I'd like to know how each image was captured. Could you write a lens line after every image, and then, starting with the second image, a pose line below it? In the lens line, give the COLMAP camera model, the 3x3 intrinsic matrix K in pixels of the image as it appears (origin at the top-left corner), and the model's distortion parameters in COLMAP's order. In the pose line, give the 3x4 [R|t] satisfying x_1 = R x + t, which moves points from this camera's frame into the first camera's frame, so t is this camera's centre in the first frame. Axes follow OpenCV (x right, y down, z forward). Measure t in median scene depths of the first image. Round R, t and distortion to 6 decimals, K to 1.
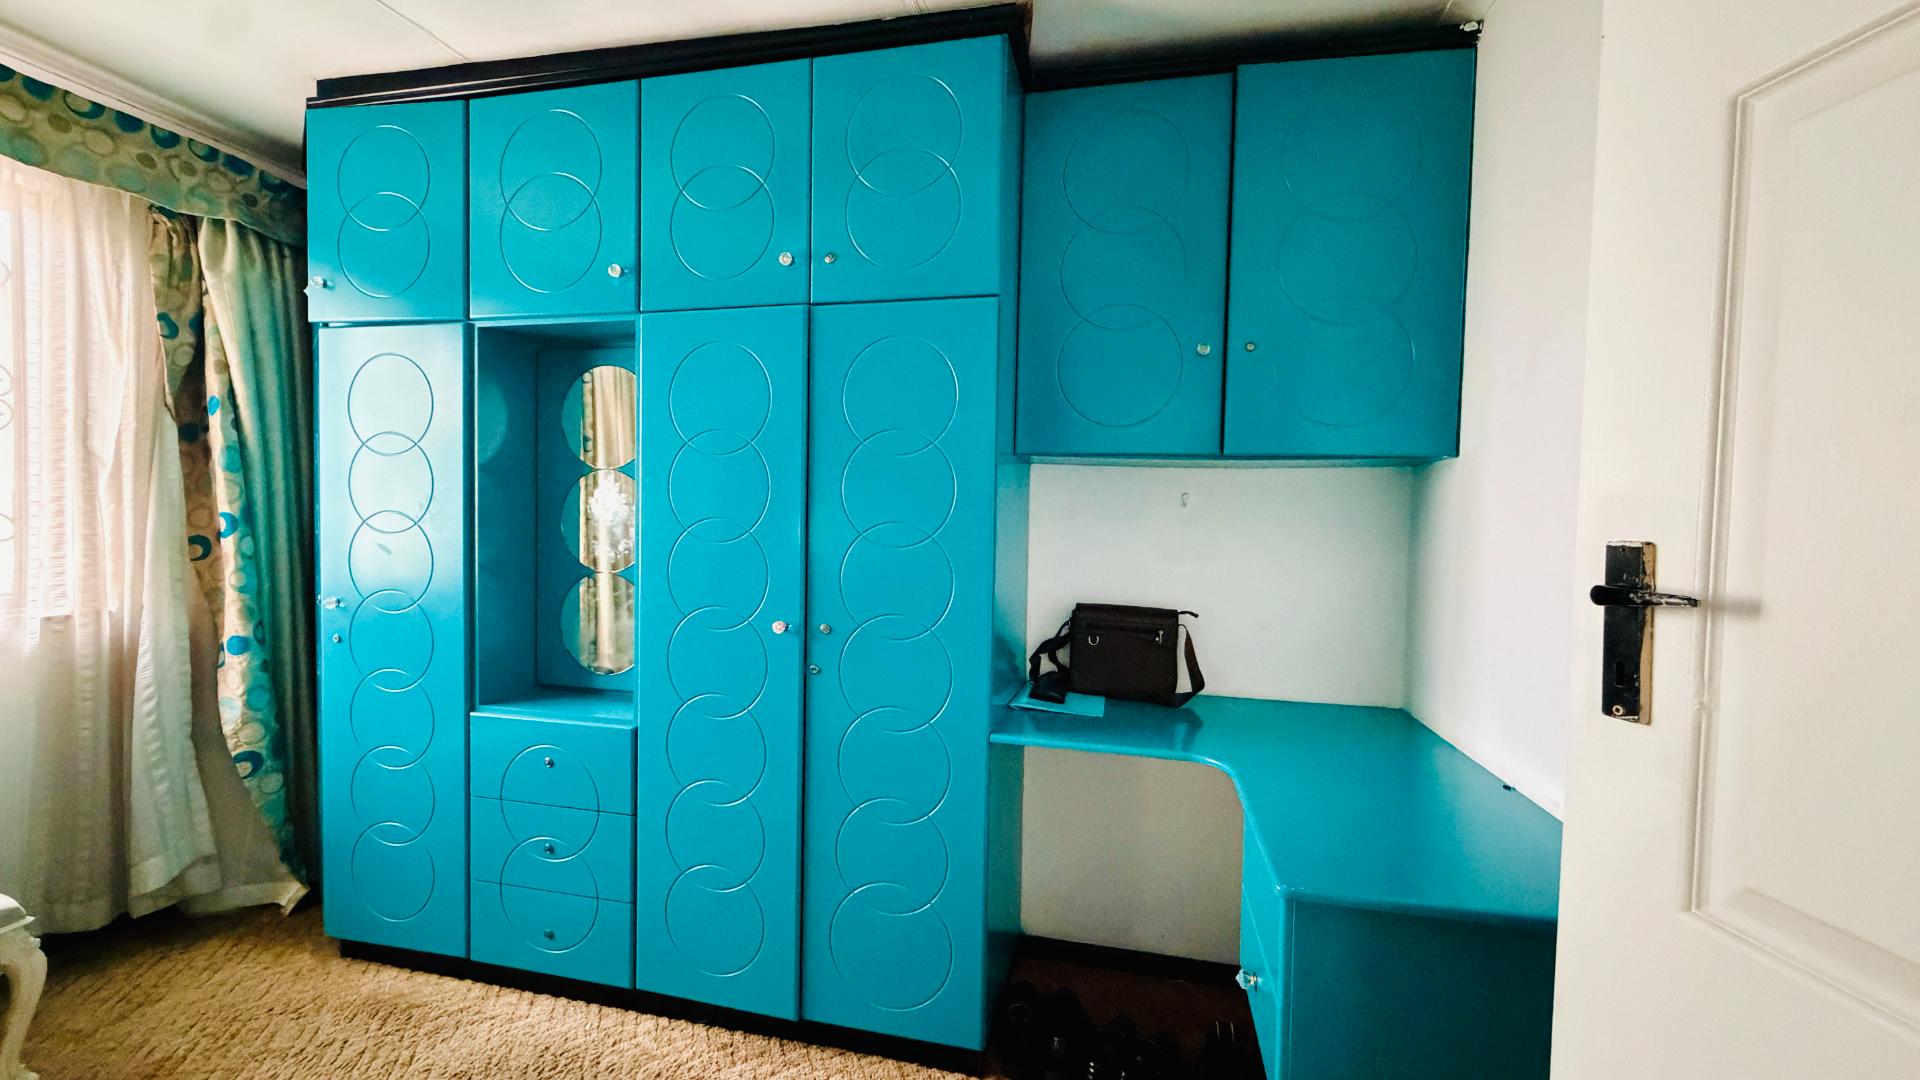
lens RADIAL K [[766.9, 0, 954.9], [0, 766.9, 541.9], [0, 0, 1]] dist [0.000614, 0.000391]
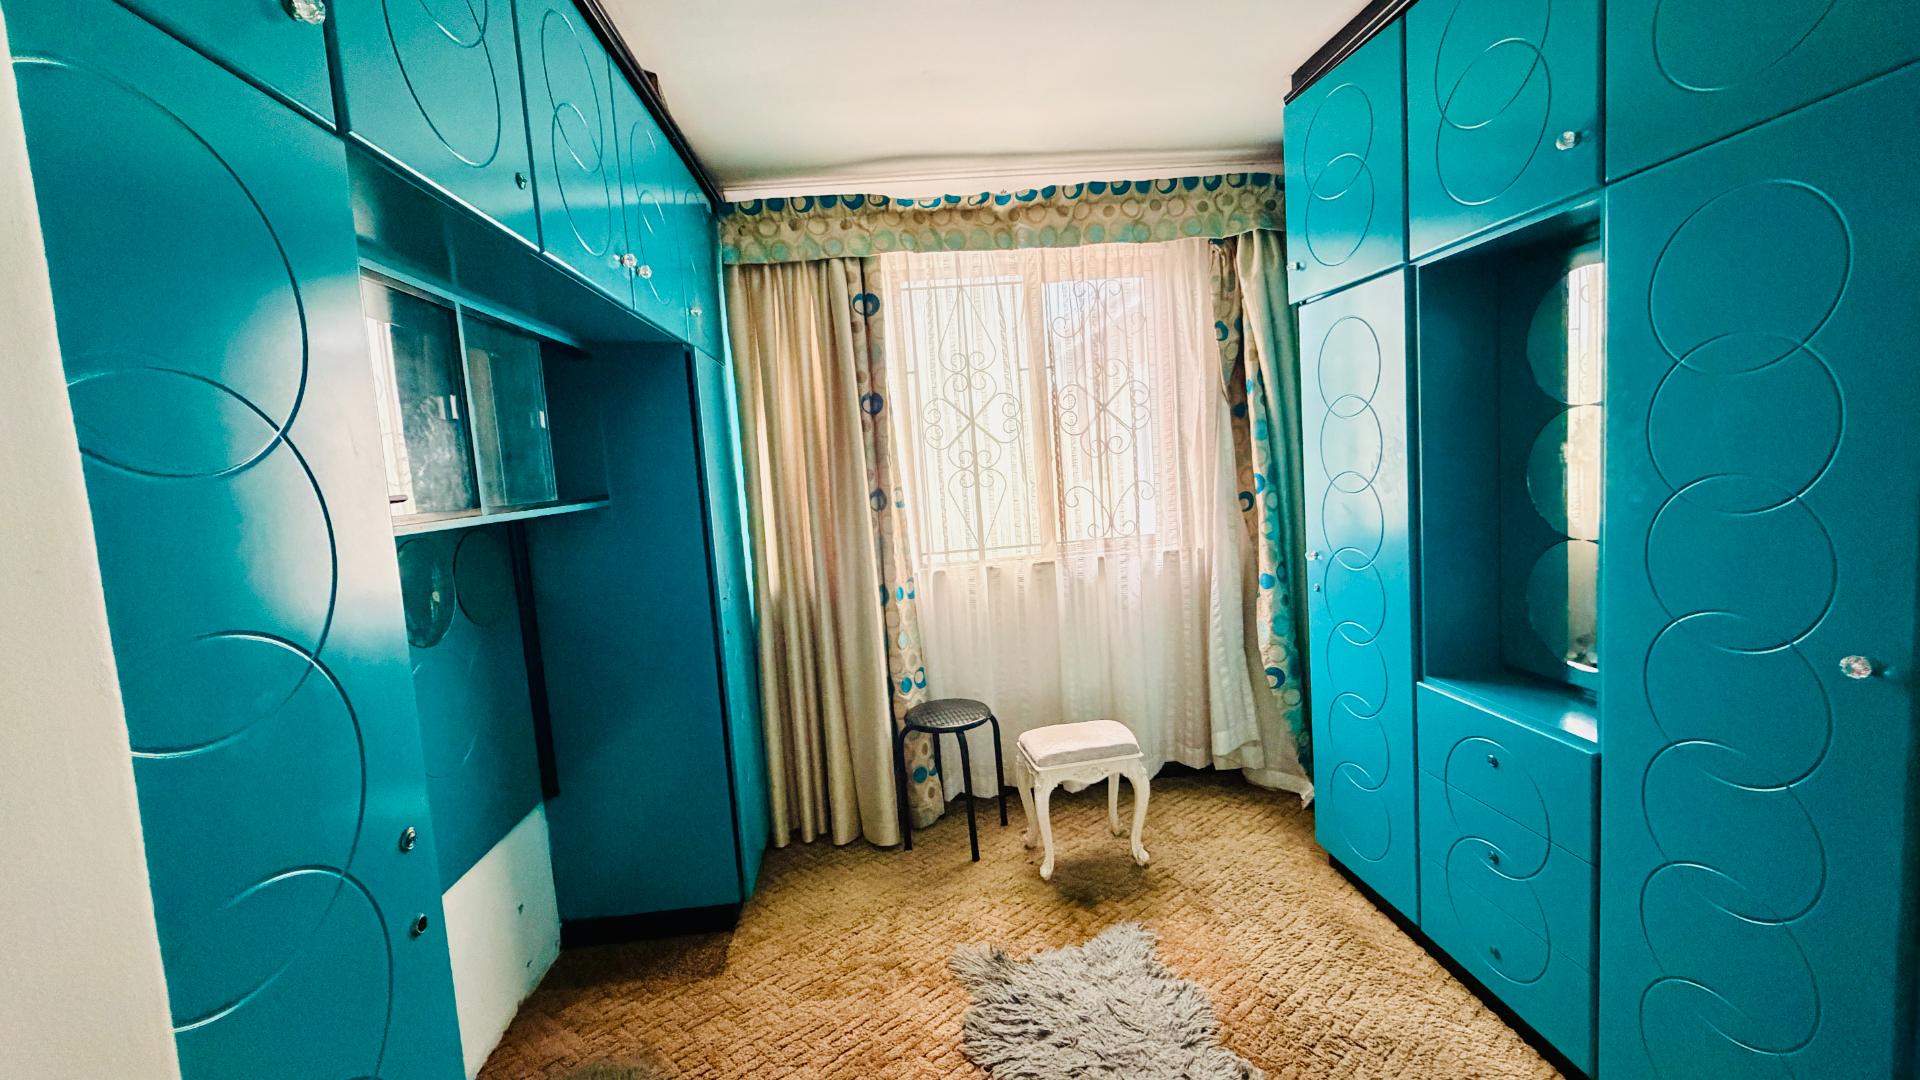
lens RADIAL K [[766.9, 0, 972.6], [0, 766.9, 538.1], [0, 0, 1]] dist [0.000614, 0.000391]
pose [[0.311813, 0.054572, -0.948575, 0.085683], [0.049001, 0.996097, 0.073413, -0.049720], [0.948879, -0.069372, 0.307922, 0.183977]]
